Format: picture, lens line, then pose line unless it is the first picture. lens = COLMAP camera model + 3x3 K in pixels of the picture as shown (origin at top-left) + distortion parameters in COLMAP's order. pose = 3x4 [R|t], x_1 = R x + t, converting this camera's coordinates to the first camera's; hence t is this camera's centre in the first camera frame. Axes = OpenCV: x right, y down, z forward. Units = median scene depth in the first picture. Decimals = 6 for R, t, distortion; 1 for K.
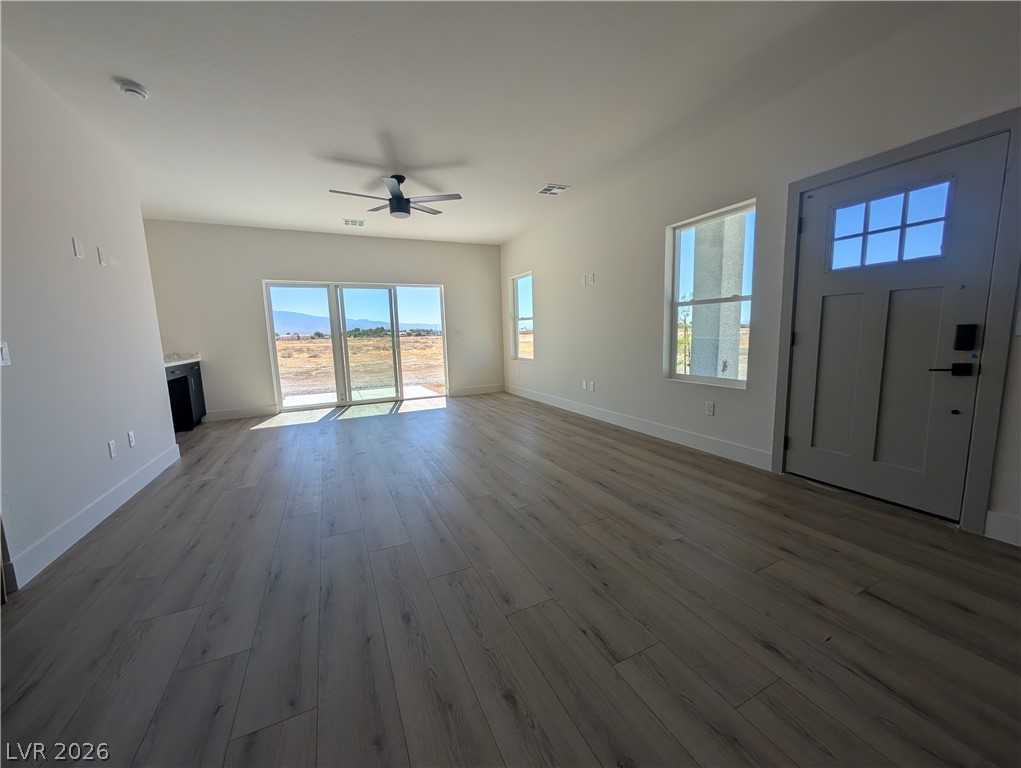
lens RADIAL K [[383.2, 0, 512.4], [0, 383.2, 382.8], [0, 0, 1]] dist [0.000943, -0.000401]
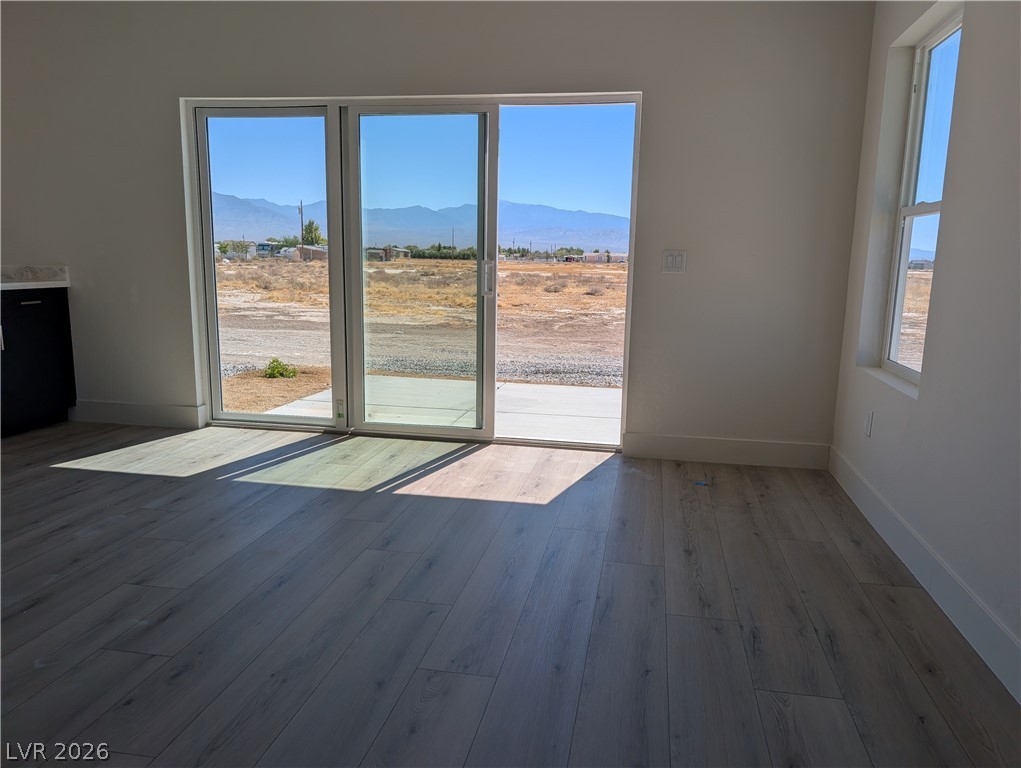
lens RADIAL K [[736.2, 0, 524.8], [0, 736.2, 389.4], [0, 0, 1]] dist [0.015648, -0.008992]
pose [[0.811010, 0.148218, -0.565945, 0.175065], [-0.122754, 0.988953, 0.083092, -0.099089], [0.572009, 0.002083, 0.820245, 0.762561]]
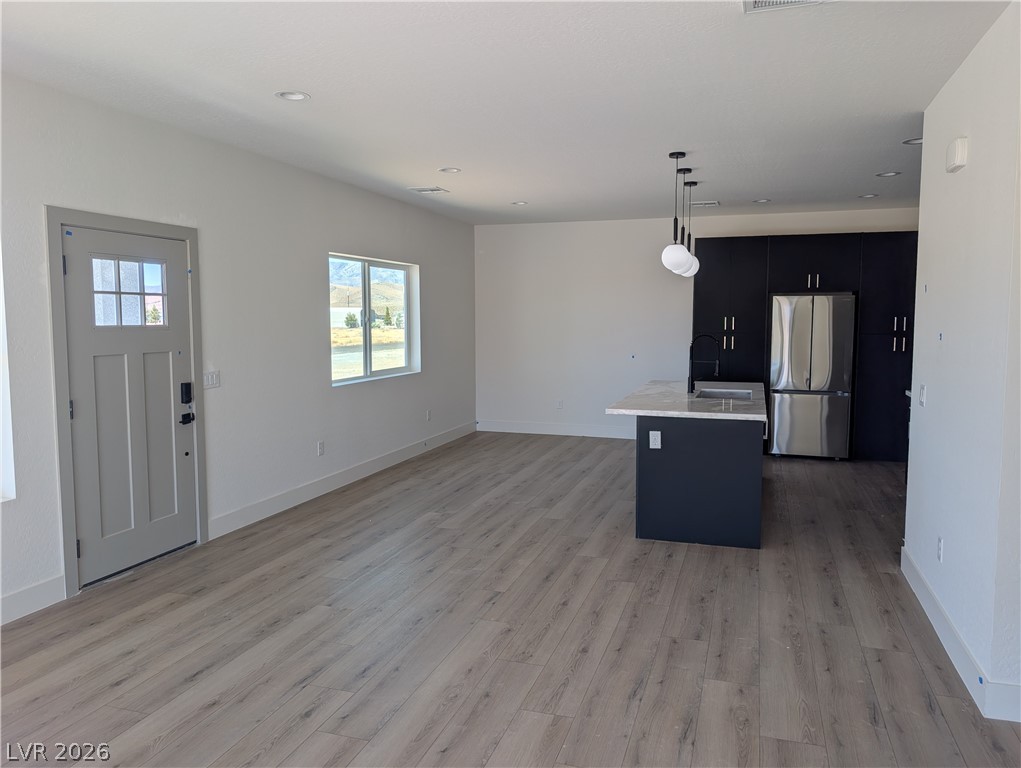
lens RADIAL K [[736.2, 0, 524.8], [0, 736.2, 389.4], [0, 0, 1]] dist [0.015648, -0.008992]
pose [[-0.726454, -0.039468, 0.686081, -0.599111], [0.111041, 0.978489, 0.173865, -0.202304], [-0.678185, 0.202488, -0.706445, 0.928231]]
